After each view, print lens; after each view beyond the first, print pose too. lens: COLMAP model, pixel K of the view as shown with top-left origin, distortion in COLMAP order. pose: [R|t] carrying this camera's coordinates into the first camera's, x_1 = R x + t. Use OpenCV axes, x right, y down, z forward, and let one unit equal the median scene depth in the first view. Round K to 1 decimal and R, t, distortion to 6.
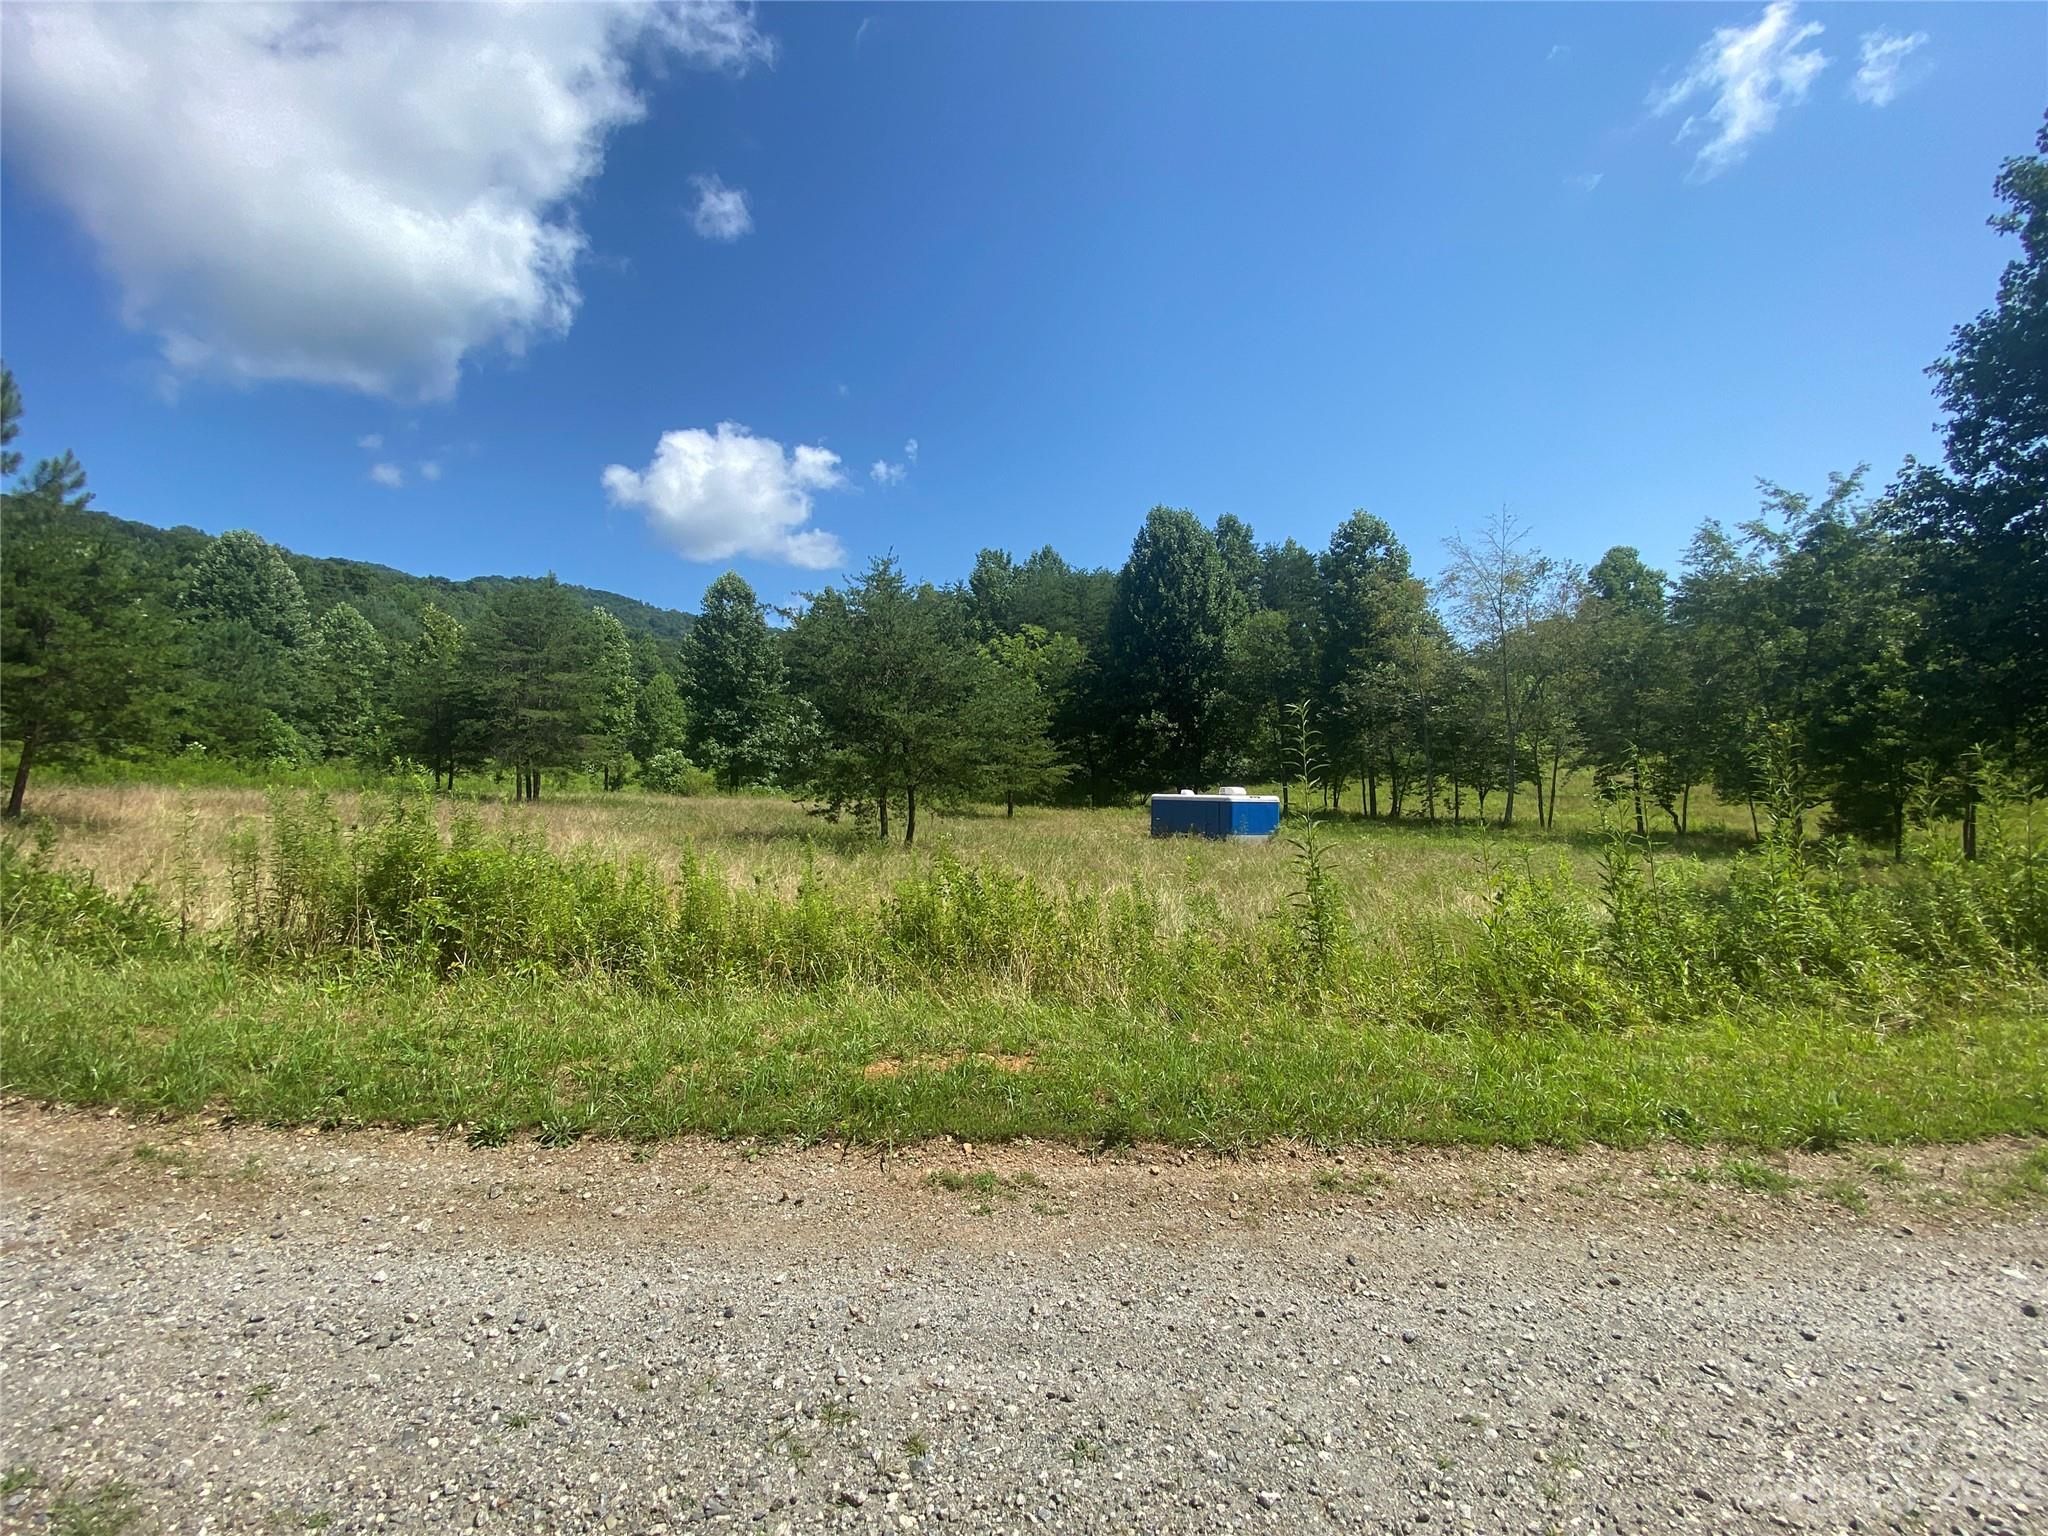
lens RADIAL K [[826.2, 0, 974.9], [0, 826.2, 777.0], [0, 0, 1]] dist [-0.031163, -0.001298]
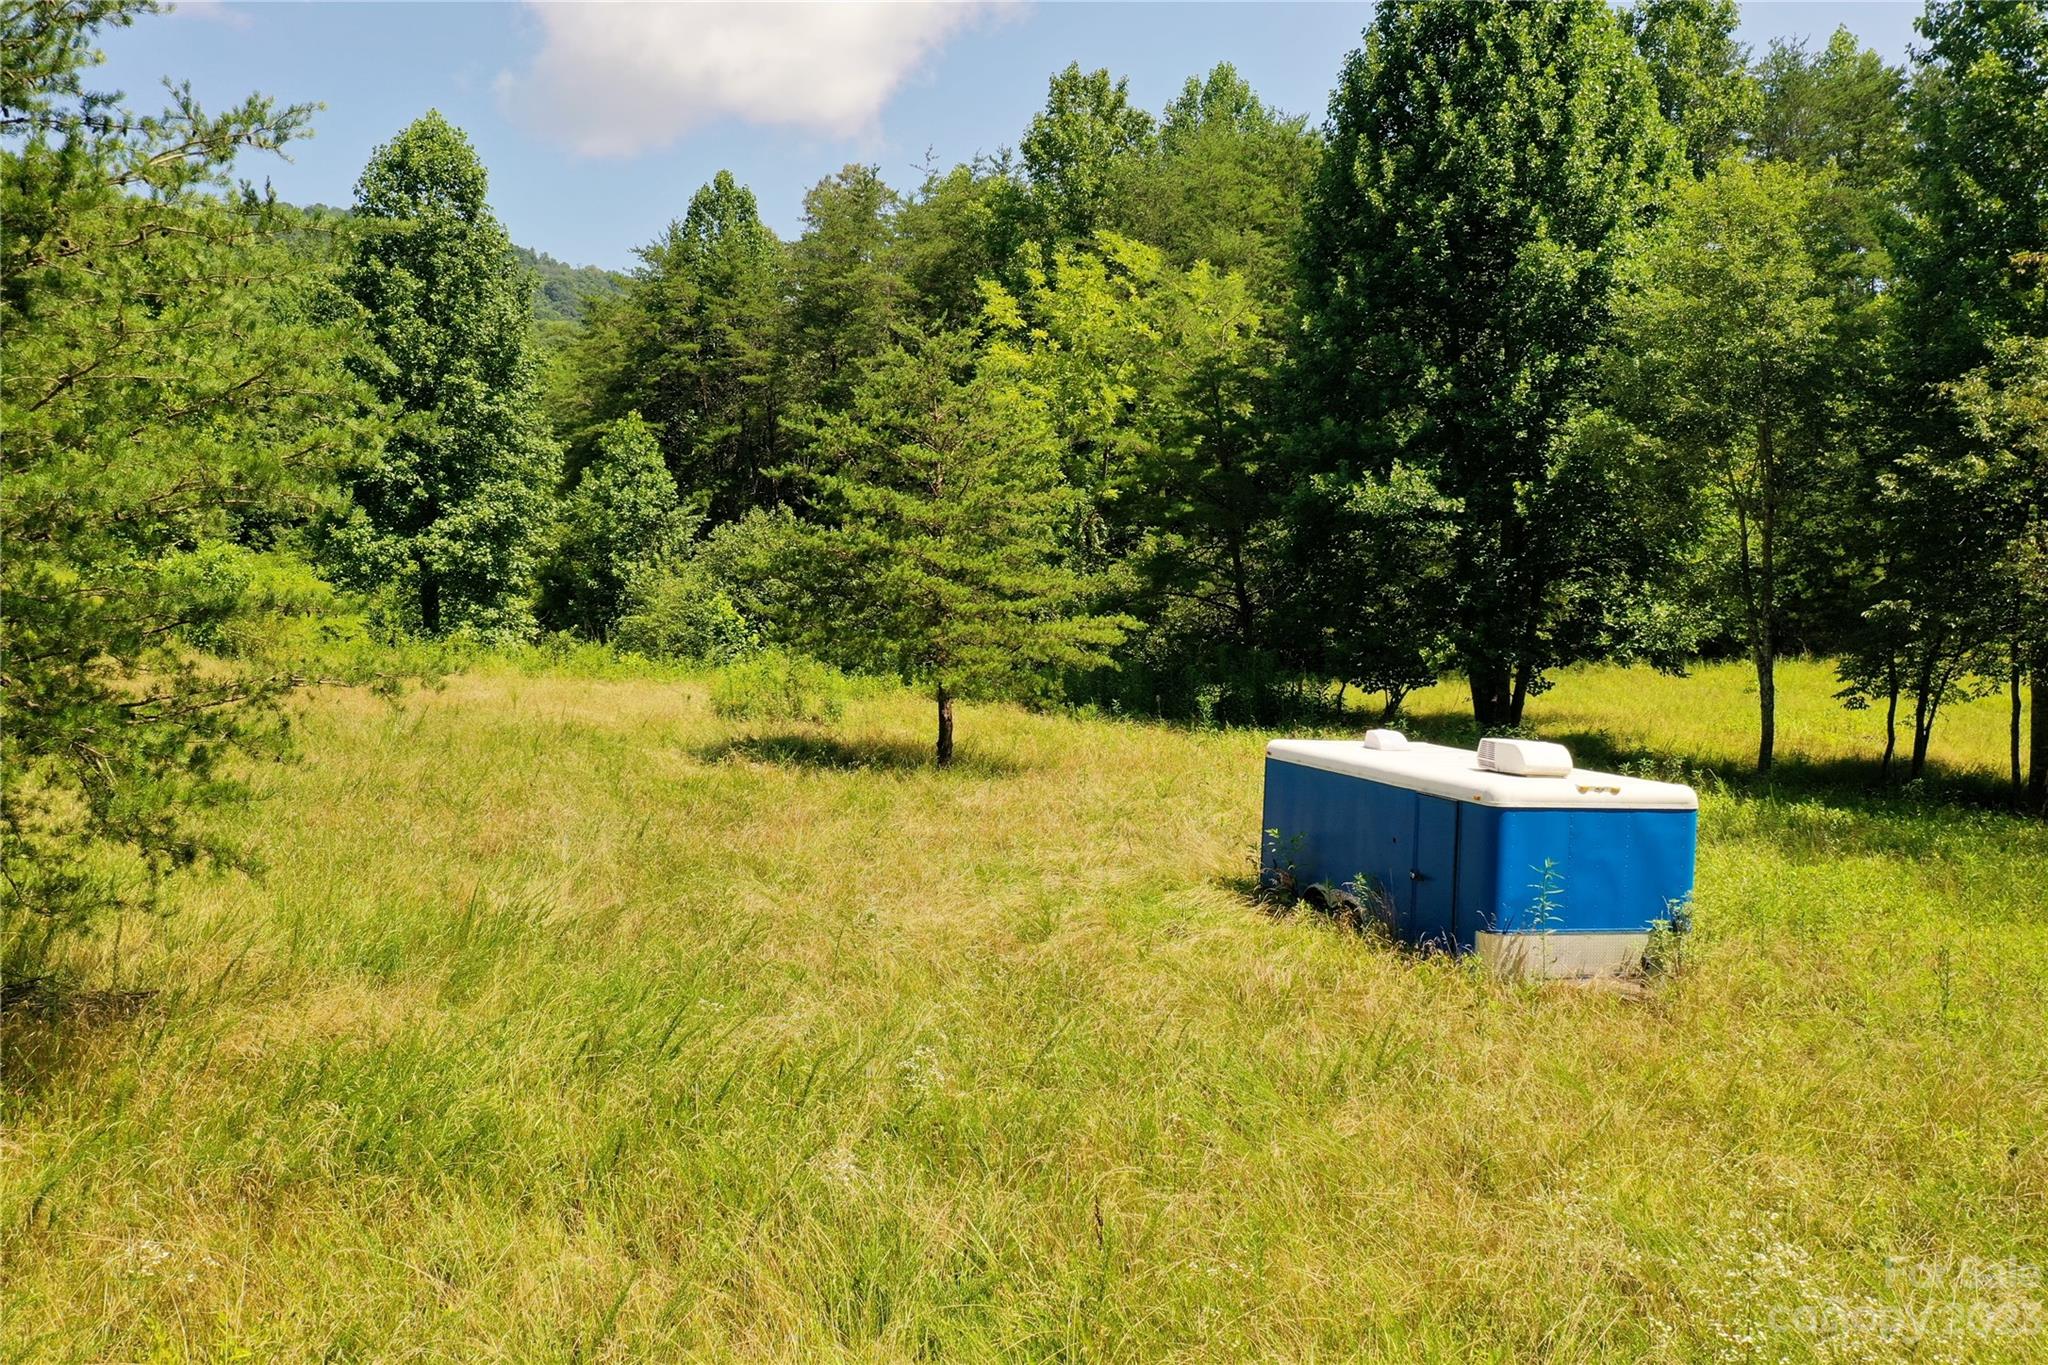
lens RADIAL K [[1615.5, 0, 1025.3], [0, 1615.5, 698.6], [0, 0, 1]] dist [-0.018272, 0.040832]
pose [[0.995523, 0.030403, -0.089495, 0.121961], [-0.024847, 0.997732, 0.062555, -0.018479], [0.091194, -0.060051, 0.994021, 0.288006]]
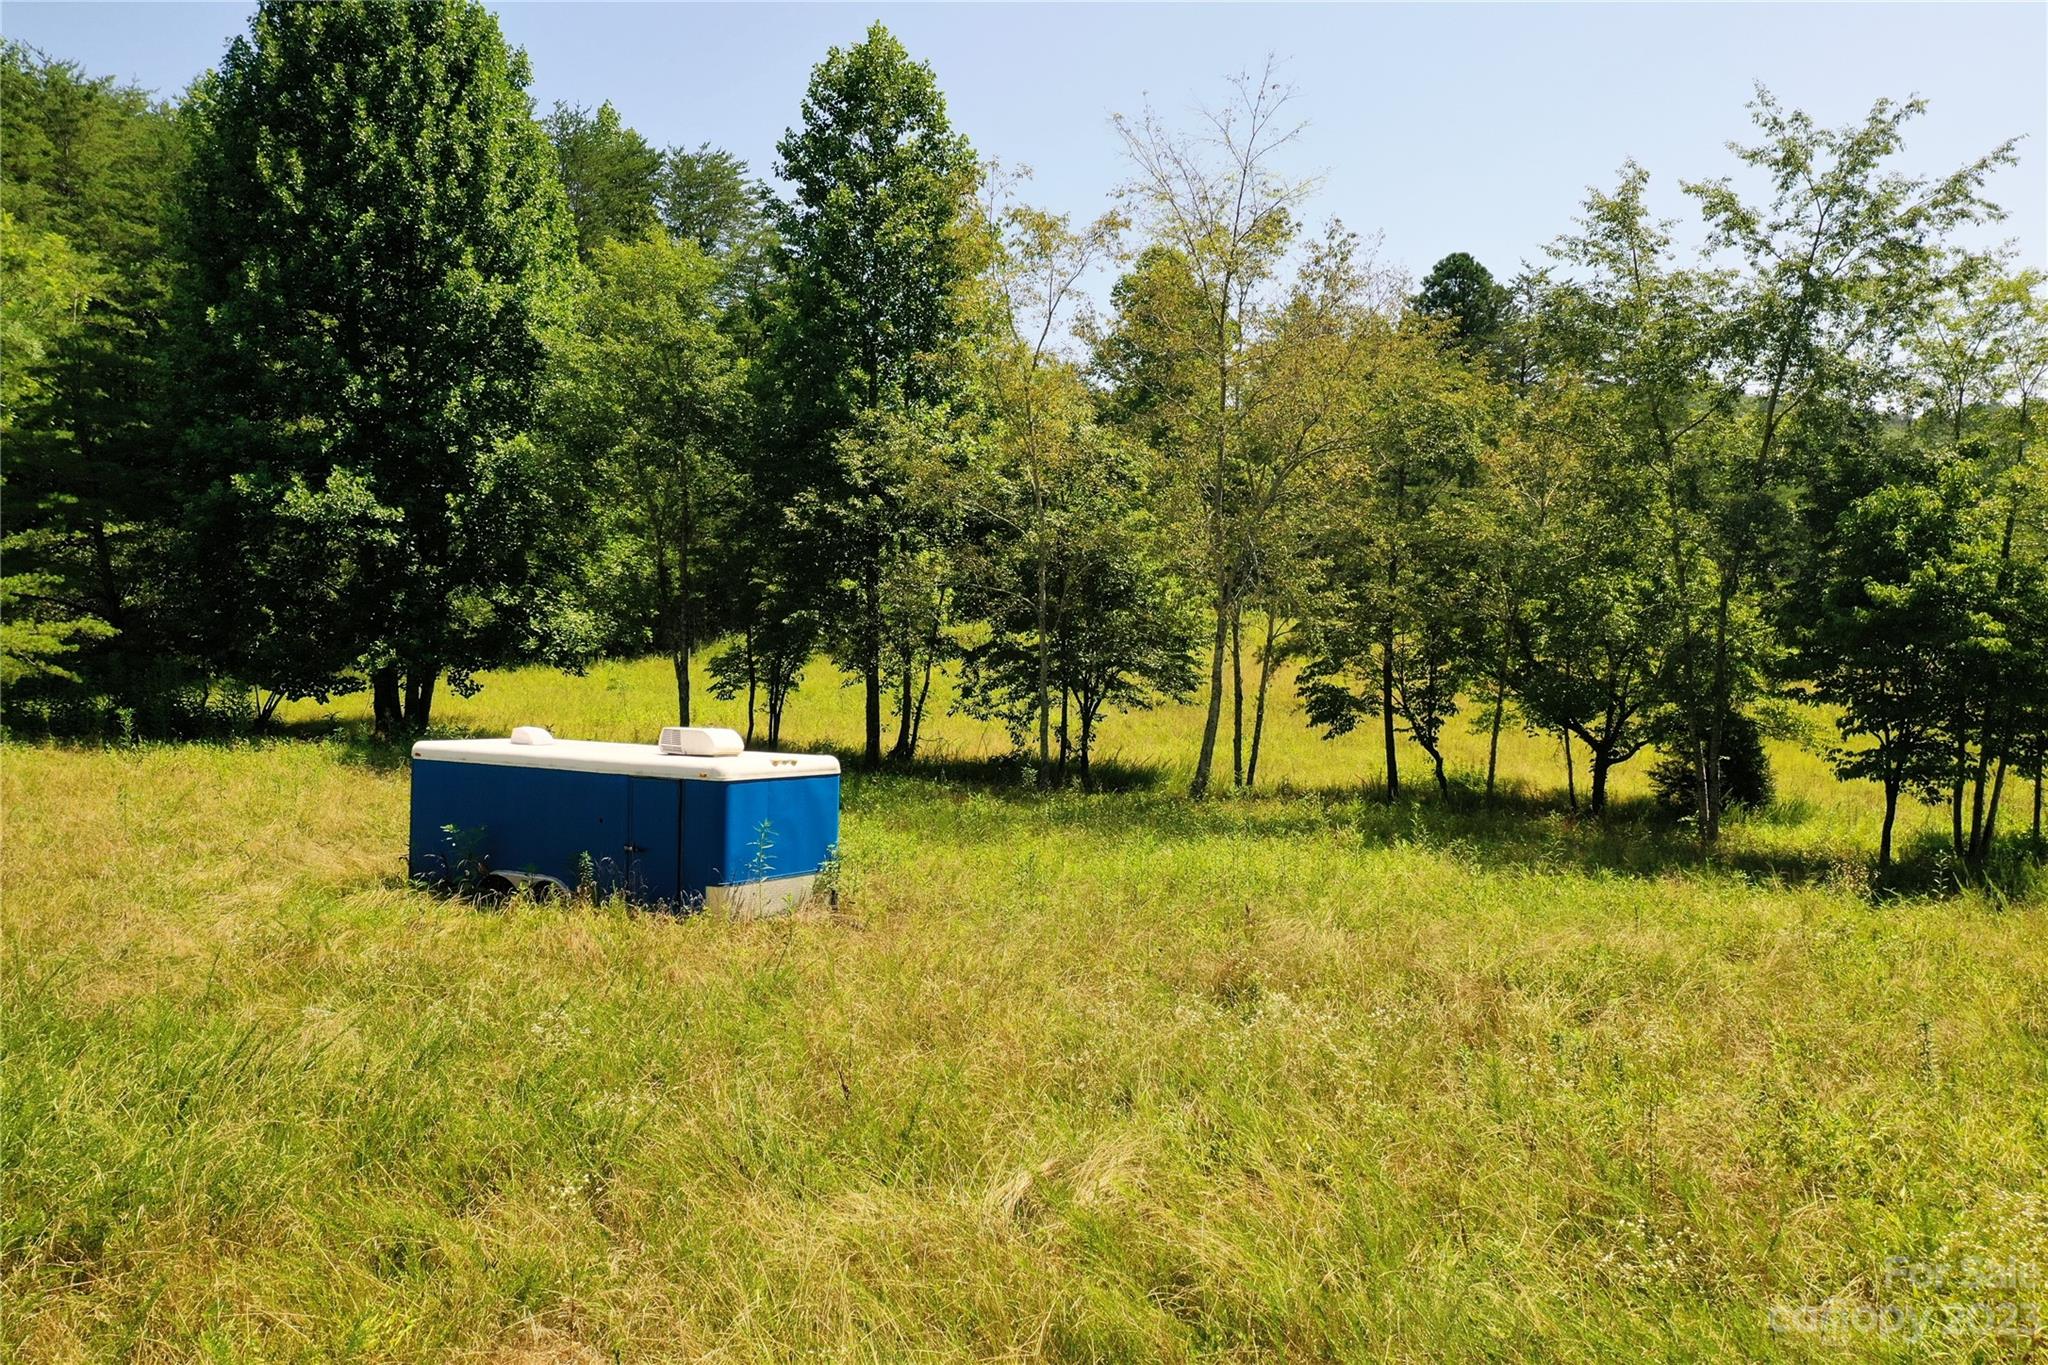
lens RADIAL K [[1615.5, 0, 1022.0], [0, 1615.5, 699.6], [0, 0, 1]] dist [-0.018272, 0.040832]
pose [[0.773573, -0.004178, 0.633693, 0.005711], [-0.026669, 0.998878, 0.039142, -0.016186], [-0.633145, -0.047179, 0.772594, 0.270508]]
